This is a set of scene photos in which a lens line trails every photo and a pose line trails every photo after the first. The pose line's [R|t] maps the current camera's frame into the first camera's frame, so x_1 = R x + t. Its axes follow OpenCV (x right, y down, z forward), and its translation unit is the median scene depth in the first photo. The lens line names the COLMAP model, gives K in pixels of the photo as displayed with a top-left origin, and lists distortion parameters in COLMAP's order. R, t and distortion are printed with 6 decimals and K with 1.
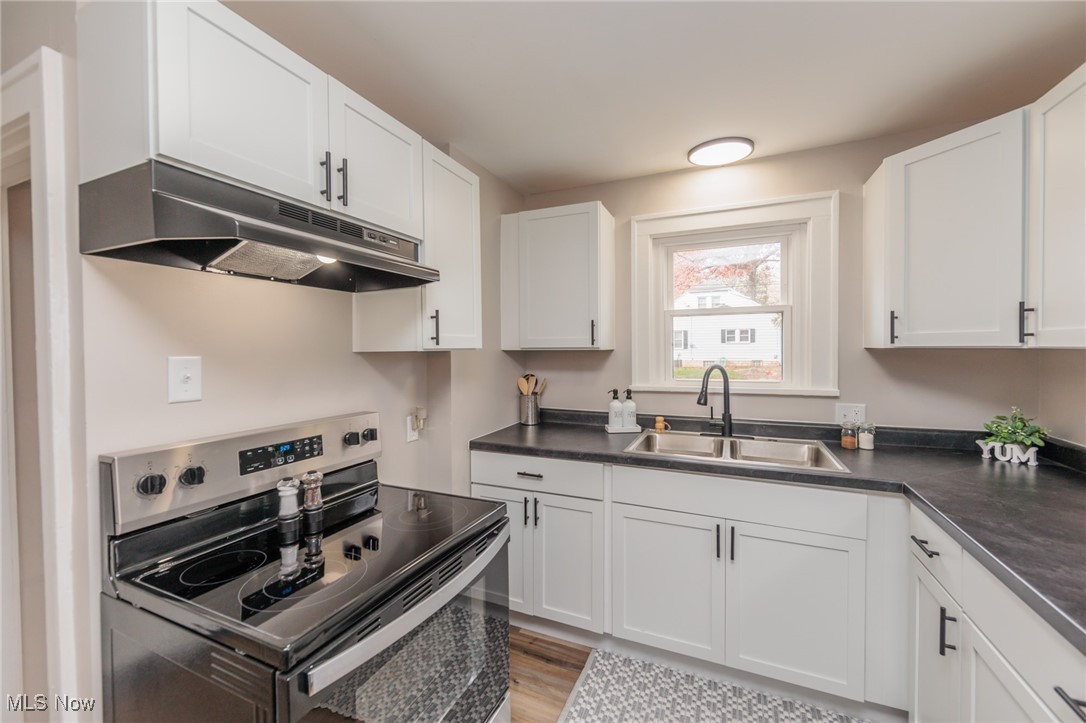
lens RADIAL K [[428.5, 0, 546.4], [0, 428.5, 353.2], [0, 0, 1]] dist [-0.002195, -0.000033]
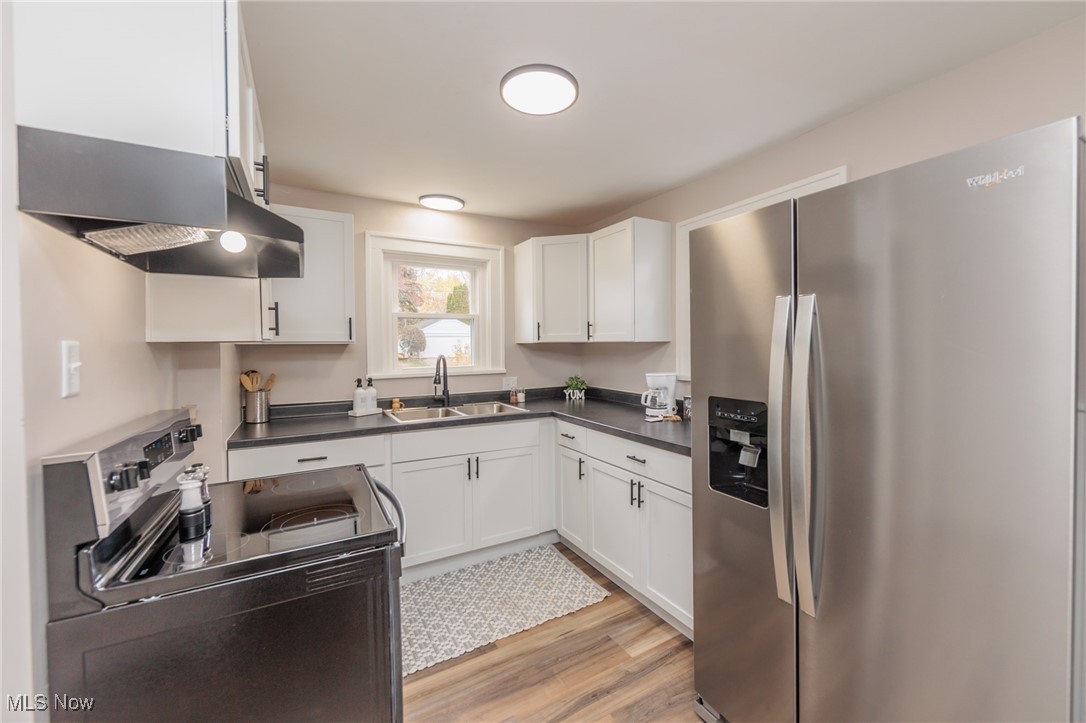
lens RADIAL K [[437.0, 0, 556.5], [0, 437.0, 352.3], [0, 0, 1]] dist [-0.000305, 0.000031]
pose [[0.592630, -0.008925, 0.805425, -0.577109], [0.015224, 0.999884, -0.000122, 0.026596], [-0.805331, 0.012334, 0.592697, -0.151174]]
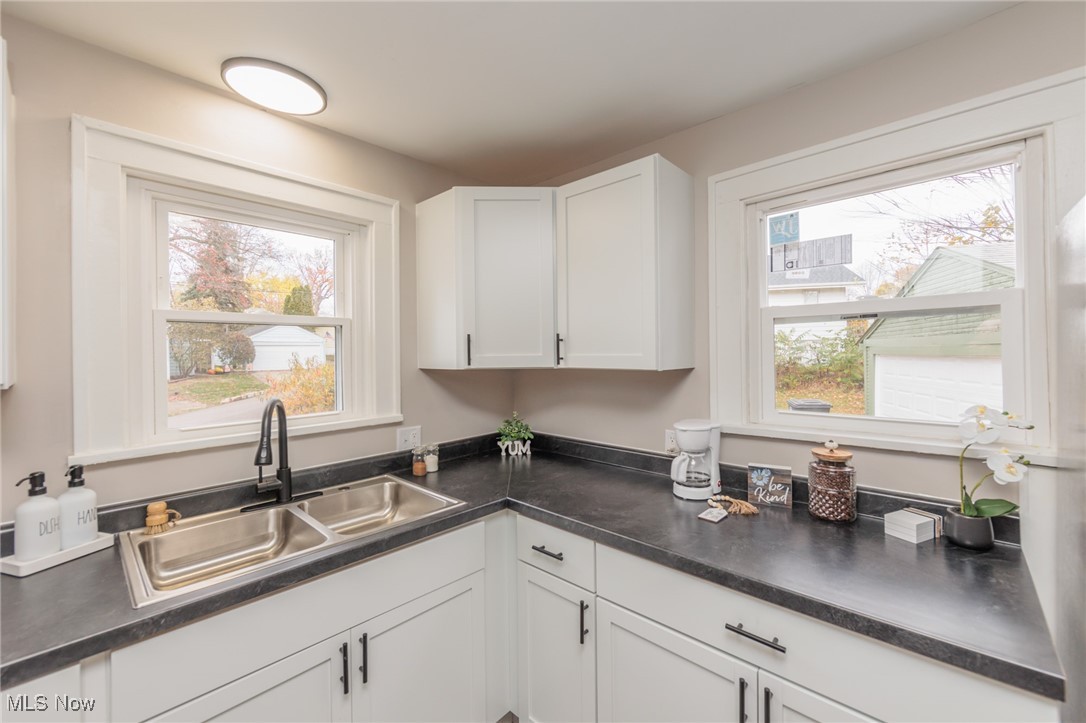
lens RADIAL K [[435.6, 0, 548.1], [0, 435.6, 353.4], [0, 0, 1]] dist [-0.003293, -0.000043]
pose [[0.327356, 0.004934, 0.944888, -0.117874], [0.021254, 0.999695, -0.012583, -0.030316], [-0.944662, 0.024201, 0.327151, 0.411819]]
